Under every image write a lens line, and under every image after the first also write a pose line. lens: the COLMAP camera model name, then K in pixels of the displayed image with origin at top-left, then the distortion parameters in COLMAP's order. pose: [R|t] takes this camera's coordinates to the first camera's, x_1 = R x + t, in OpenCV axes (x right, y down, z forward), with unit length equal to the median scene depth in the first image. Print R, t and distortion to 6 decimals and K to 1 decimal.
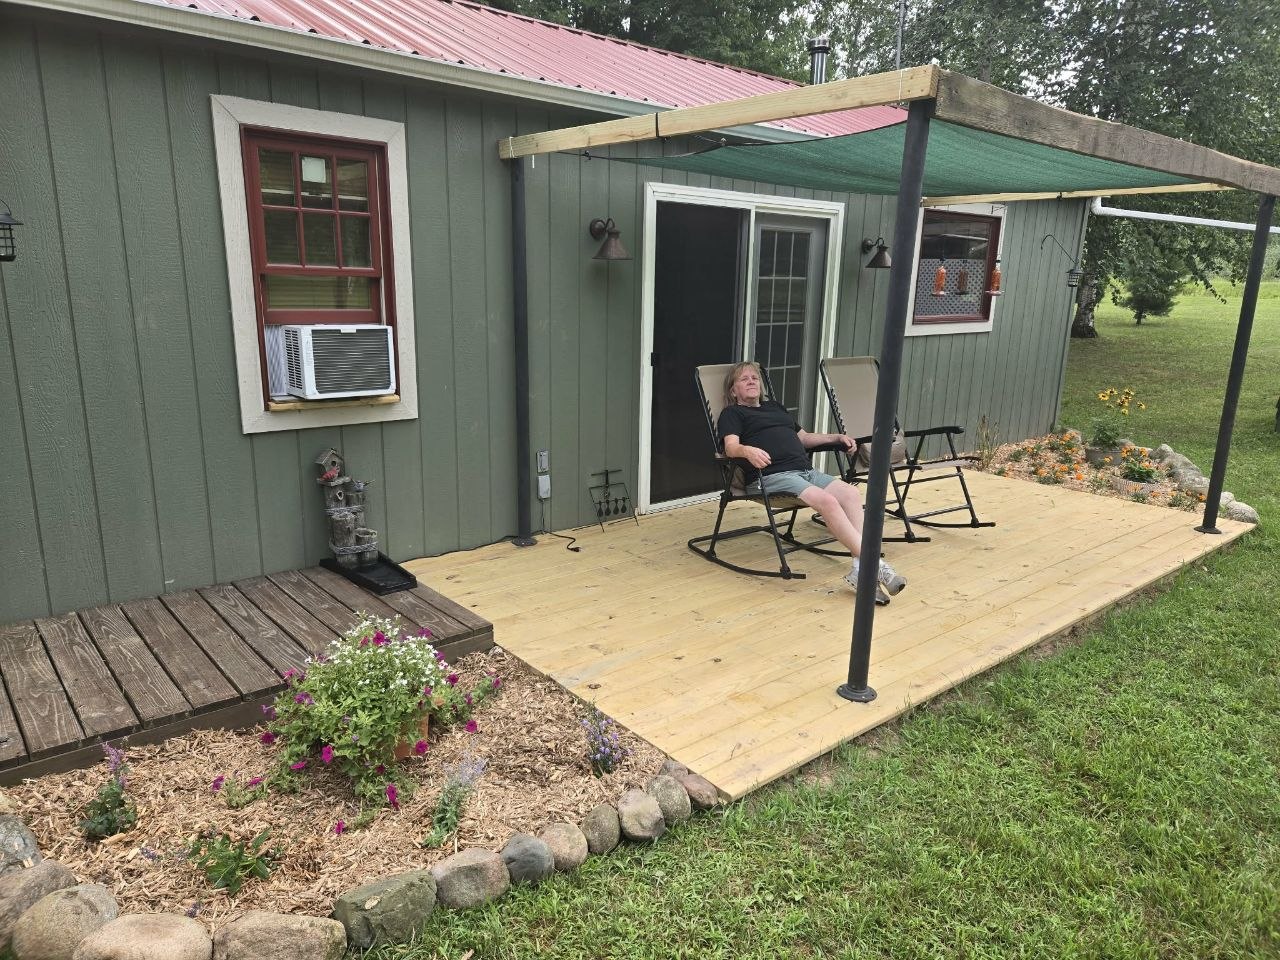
lens RADIAL K [[852.1, 0, 644.1], [0, 852.1, 496.0], [0, 0, 1]] dist [0.057109, -0.030474]
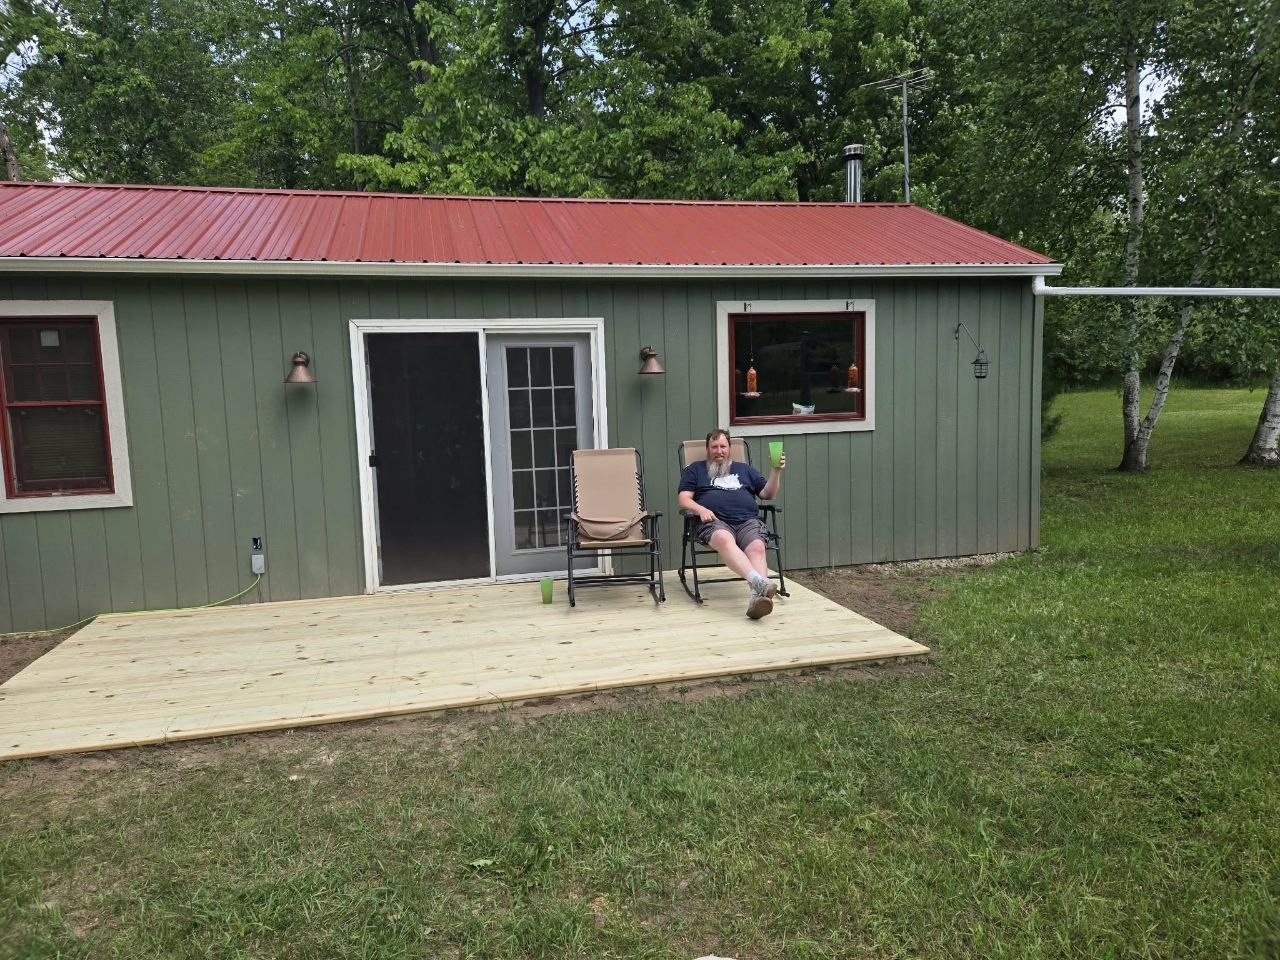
lens RADIAL K [[848.1, 0, 640.0], [0, 848.1, 480.0], [0, 0, 1]] dist [0.058238, -0.034395]
pose [[0.889403, -0.007063, -0.457069, 0.879059], [-0.062419, 0.988639, -0.136738, 0.003592], [0.452842, 0.150145, 0.878858, 0.134546]]
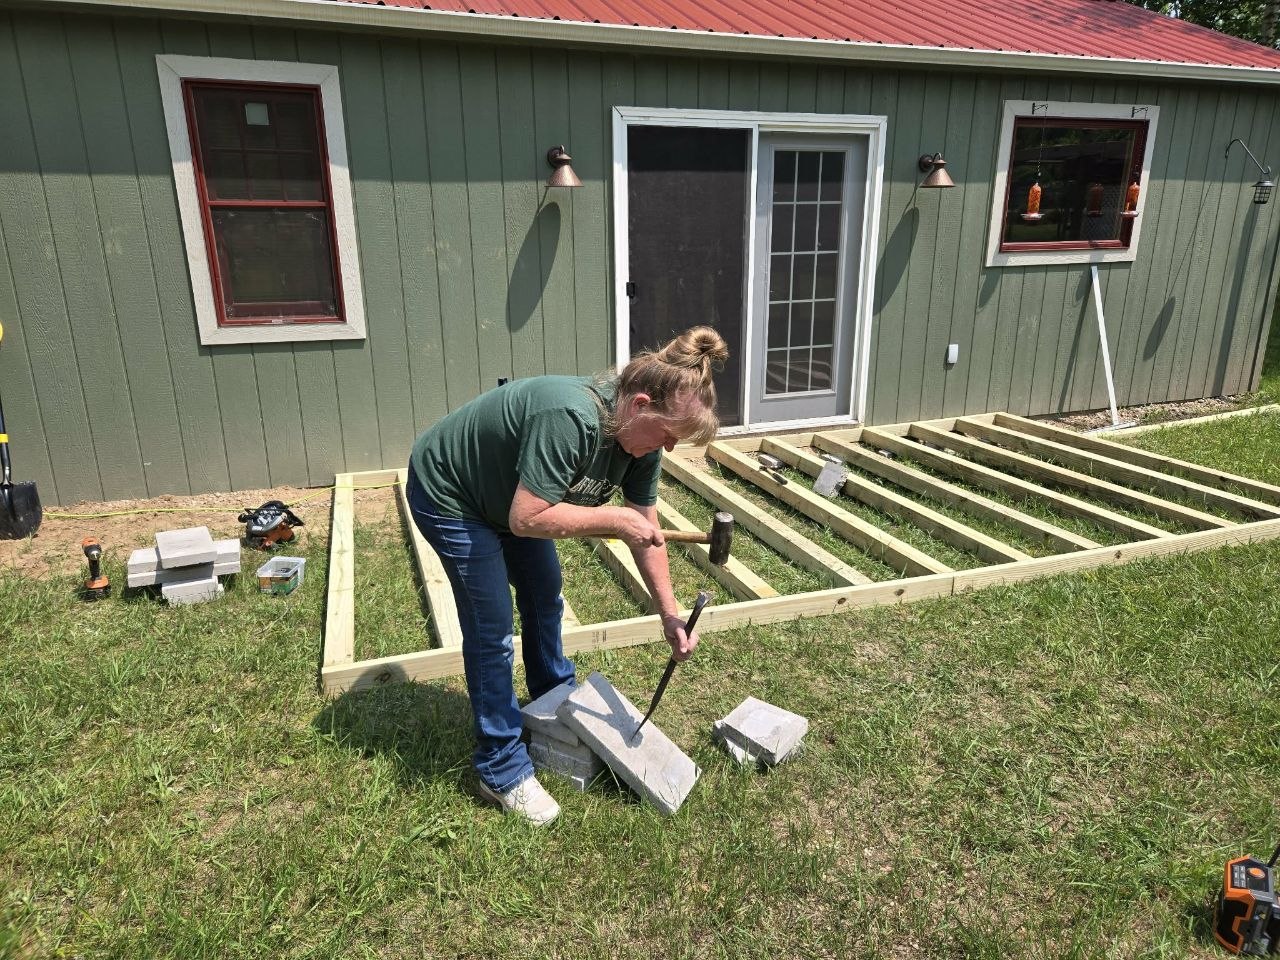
lens RADIAL K [[848.1, 0, 640.0], [0, 848.1, 480.0], [0, 0, 1]] dist [0.058238, -0.034395]
pose [[0.936059, 0.067859, -0.345237, 0.379218], [-0.058041, 0.997563, 0.038709, 0.023594], [0.347023, -0.016196, 0.937717, 0.069500]]
